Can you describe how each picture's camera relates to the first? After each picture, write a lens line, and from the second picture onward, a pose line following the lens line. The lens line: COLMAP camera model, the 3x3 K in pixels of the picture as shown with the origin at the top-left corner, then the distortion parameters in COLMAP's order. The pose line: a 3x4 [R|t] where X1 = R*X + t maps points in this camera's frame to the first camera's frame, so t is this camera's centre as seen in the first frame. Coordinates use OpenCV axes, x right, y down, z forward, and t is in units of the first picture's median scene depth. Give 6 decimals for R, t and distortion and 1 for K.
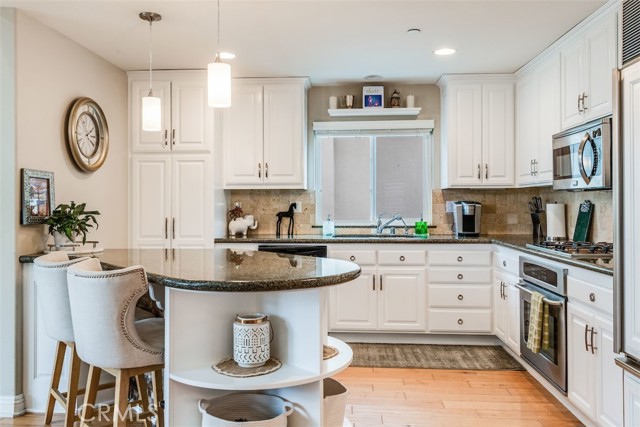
lens RADIAL K [[513.2, 0, 316.4], [0, 513.2, 200.7], [0, 0, 1]] dist [0.035119, -0.005124]
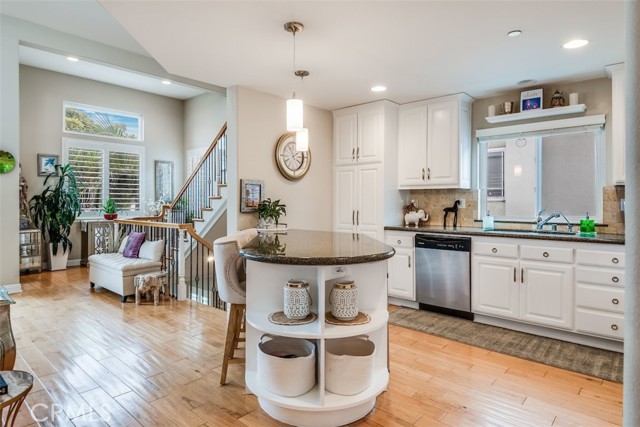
lens RADIAL K [[375.1, 0, 312.7], [0, 375.1, 203.0], [0, 0, 1]] dist [-0.000957, -0.002413]
pose [[0.782812, 0.007886, -0.622208, 0.246220], [-0.001198, 0.999937, 0.011166, 0.001567], [0.622257, -0.007996, 0.782772, 0.116568]]
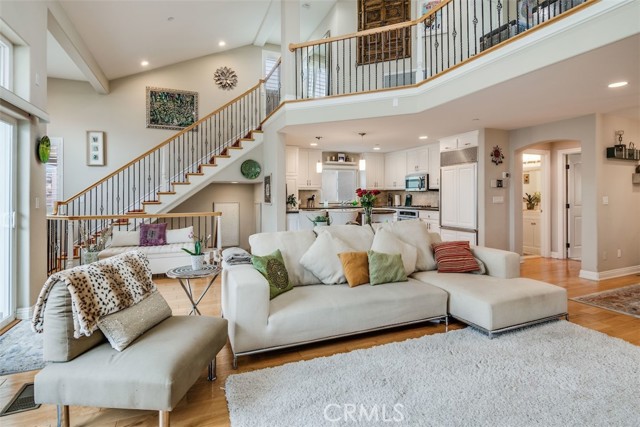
lens RADIAL K [[314.8, 0, 320.2], [0, 314.8, 198.5], [0, 0, 1]] dist [0.013576, -0.000525]
pose [[0.896850, -0.003595, 0.442321, -0.783856], [-0.003178, 0.999889, 0.014570, -0.000571], [-0.442324, -0.014473, 0.896738, -0.521989]]
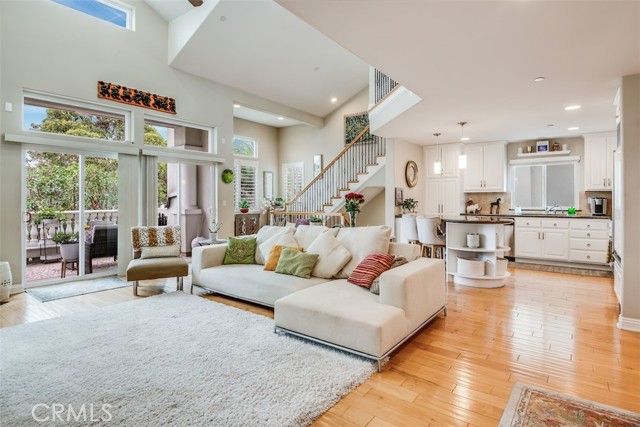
lens RADIAL K [[341.2, 0, 311.4], [0, 341.2, 200.6], [0, 0, 1]] dist [-0.017853, -0.001880]
pose [[0.824358, 0.003024, -0.566061, 0.117141], [0.003096, 0.999947, 0.009850, -0.003338], [0.566061, -0.009873, 0.824304, -0.642913]]
